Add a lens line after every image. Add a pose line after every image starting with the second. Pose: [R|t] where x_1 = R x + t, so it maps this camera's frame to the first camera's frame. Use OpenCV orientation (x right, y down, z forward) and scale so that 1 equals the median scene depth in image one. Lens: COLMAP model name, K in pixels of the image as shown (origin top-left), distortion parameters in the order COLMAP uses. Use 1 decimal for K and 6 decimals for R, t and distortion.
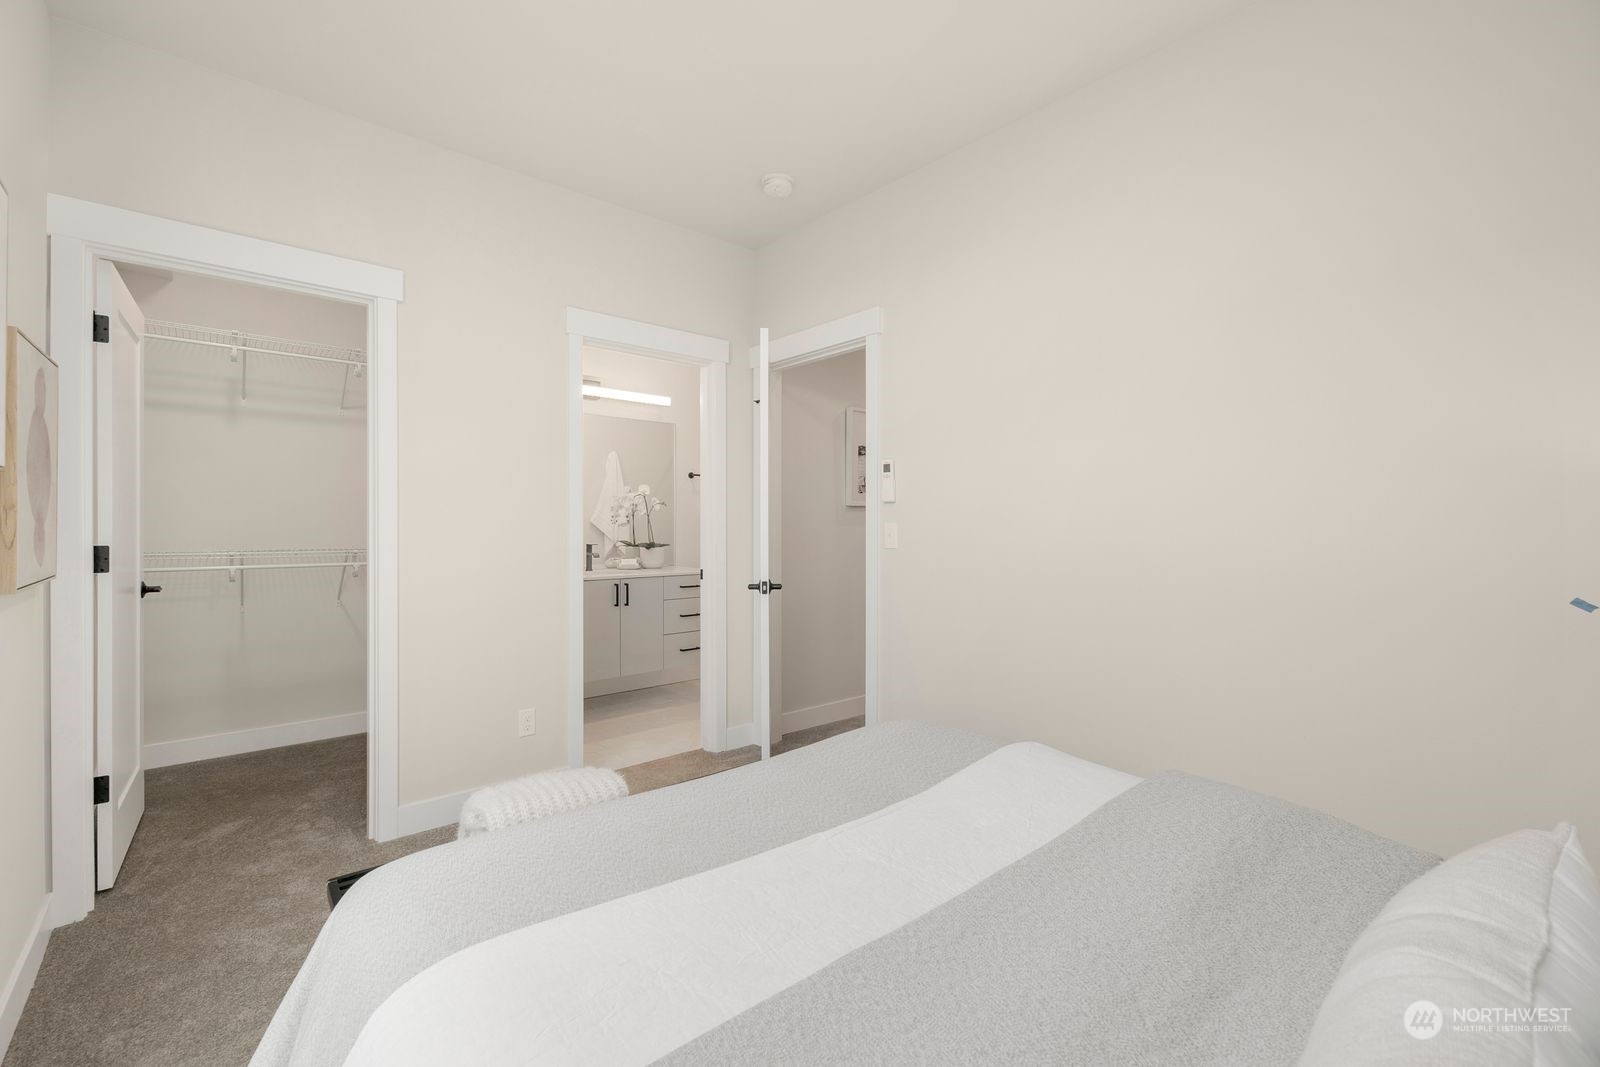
lens RADIAL K [[666.4, 0, 799.0], [0, 666.4, 523.7], [0, 0, 1]] dist [0.000007, -0.000092]
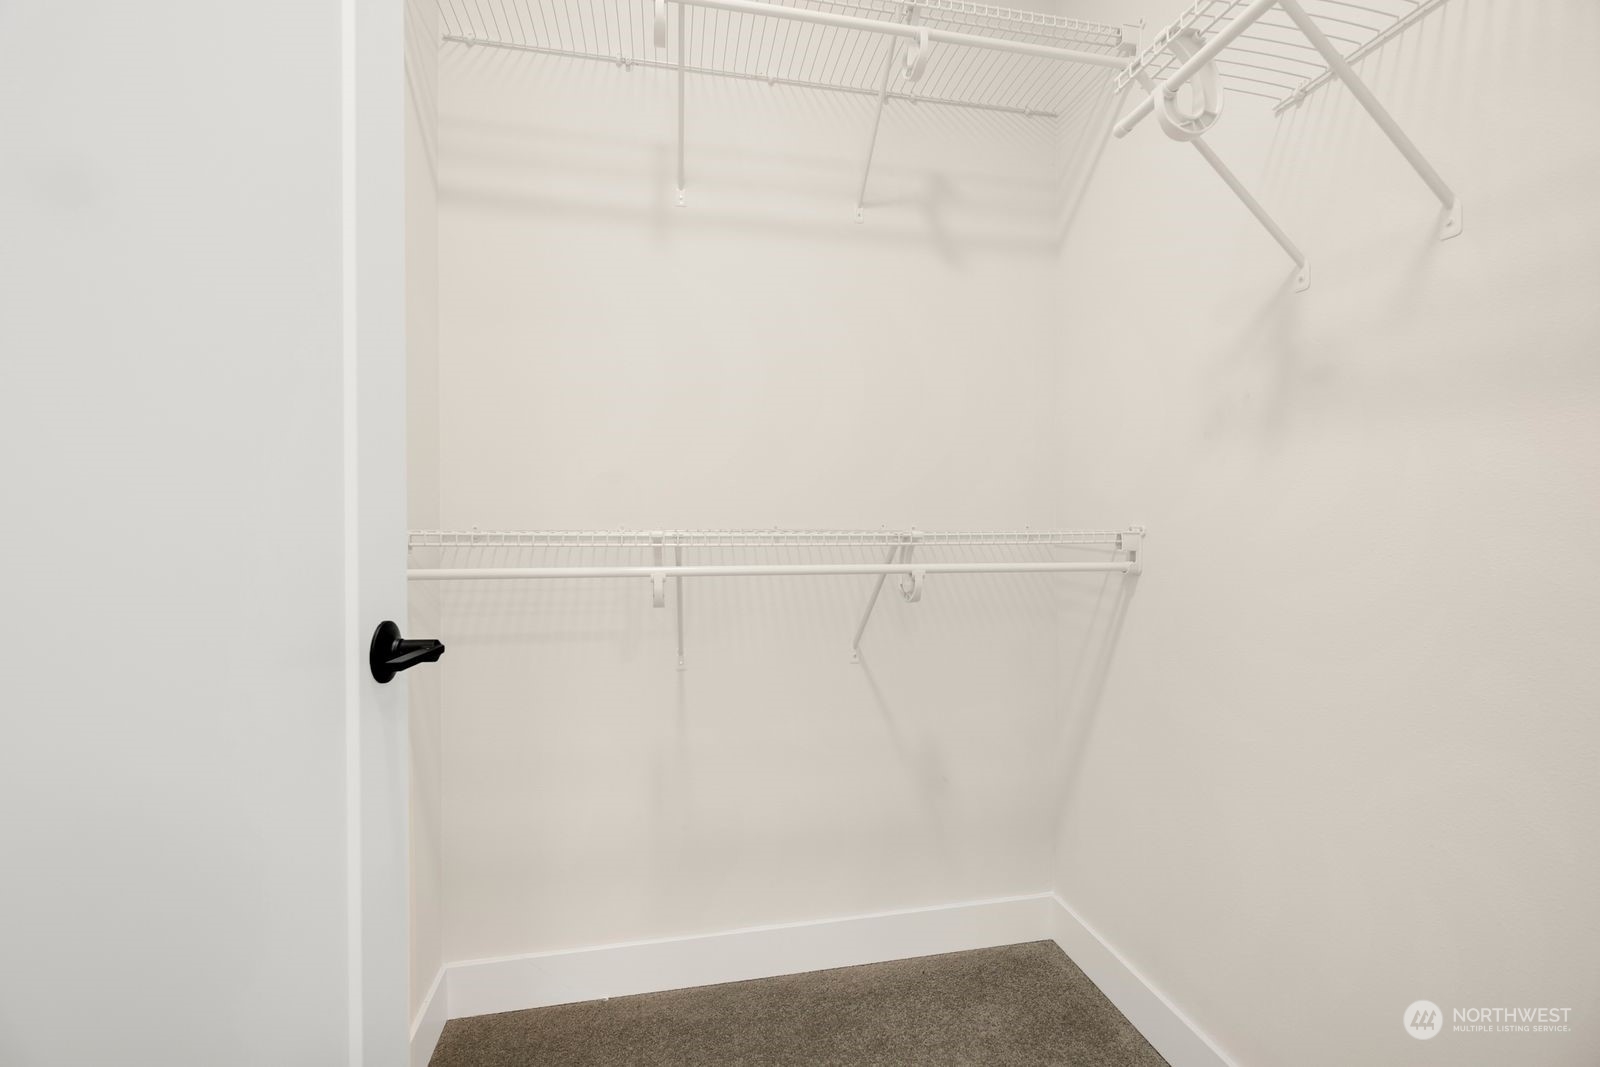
lens RADIAL K [[666.4, 0, 799.0], [0, 666.4, 523.7], [0, 0, 1]] dist [0.000007, -0.000092]
pose [[0.868864, -0.009550, -0.494959, -0.557824], [0.003738, 0.999912, -0.012731, 0.041646], [0.495037, 0.009211, 0.868823, 0.667376]]
